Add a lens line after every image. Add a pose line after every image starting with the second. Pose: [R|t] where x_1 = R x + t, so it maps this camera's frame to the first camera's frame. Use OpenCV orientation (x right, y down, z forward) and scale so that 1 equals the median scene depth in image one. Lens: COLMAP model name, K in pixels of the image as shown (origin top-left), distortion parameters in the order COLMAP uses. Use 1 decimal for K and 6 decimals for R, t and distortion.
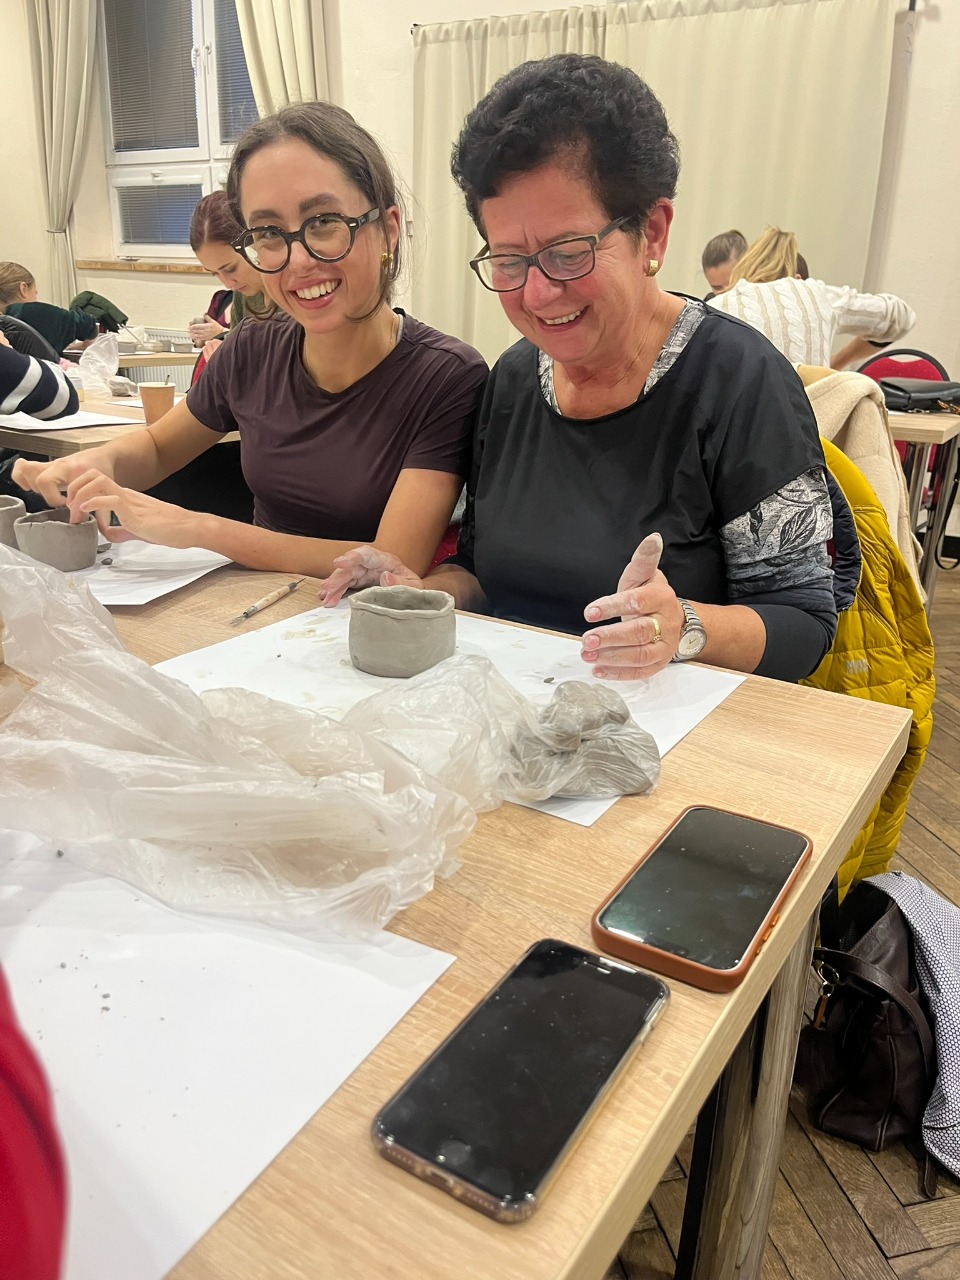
lens RADIAL K [[1002.4, 0, 480.0], [0, 1002.4, 640.0], [0, 0, 1]] dist [0.047449, -0.141460]
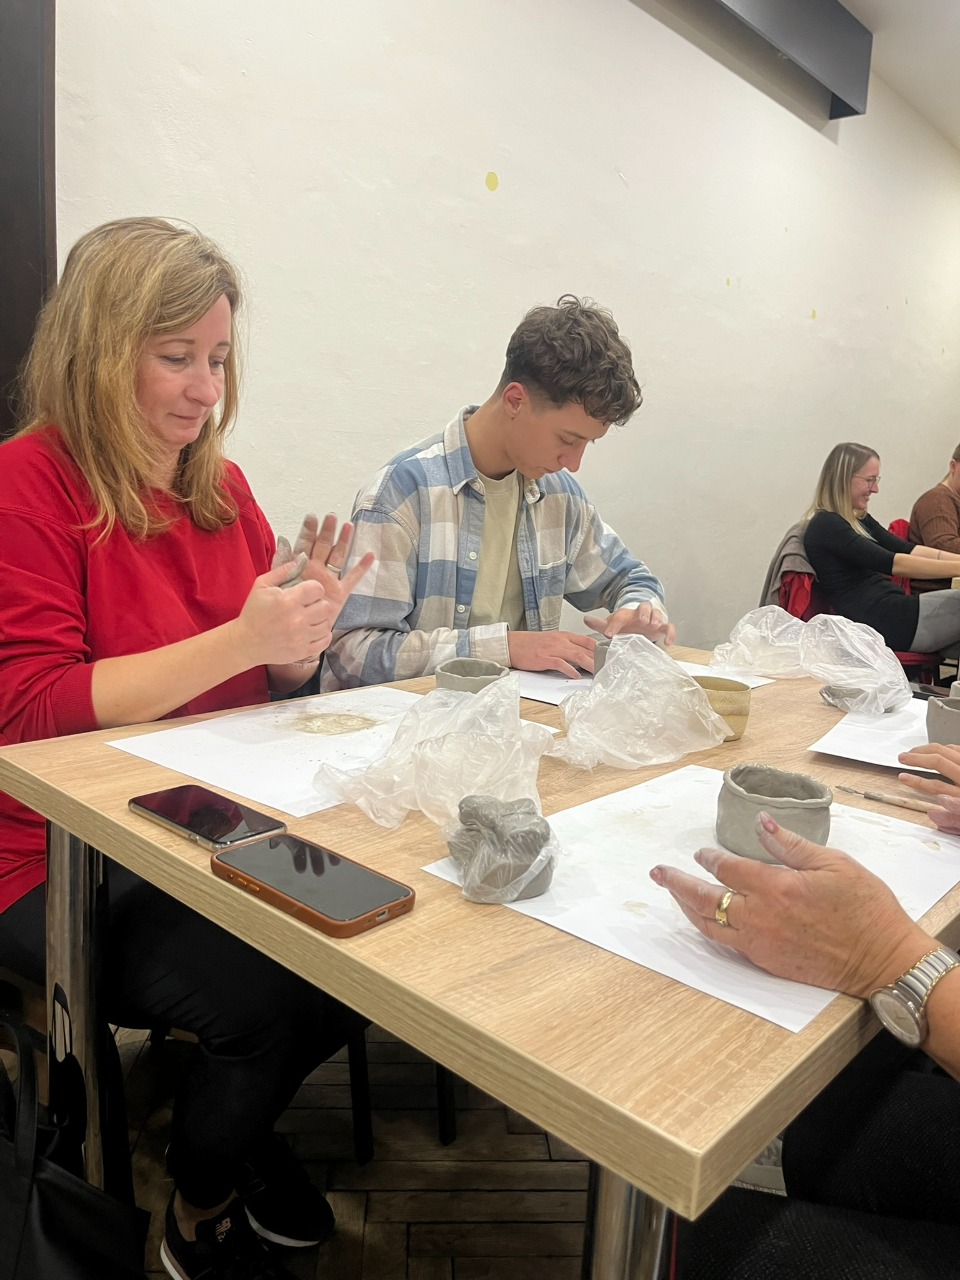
lens RADIAL K [[1002.4, 0, 480.0], [0, 1002.4, 640.0], [0, 0, 1]] dist [0.047449, -0.141460]
pose [[-0.182703, 0.134665, -0.973902, 1.333196], [-0.368714, 0.908892, 0.194847, -0.367192], [0.911411, 0.394690, -0.116404, 1.120180]]
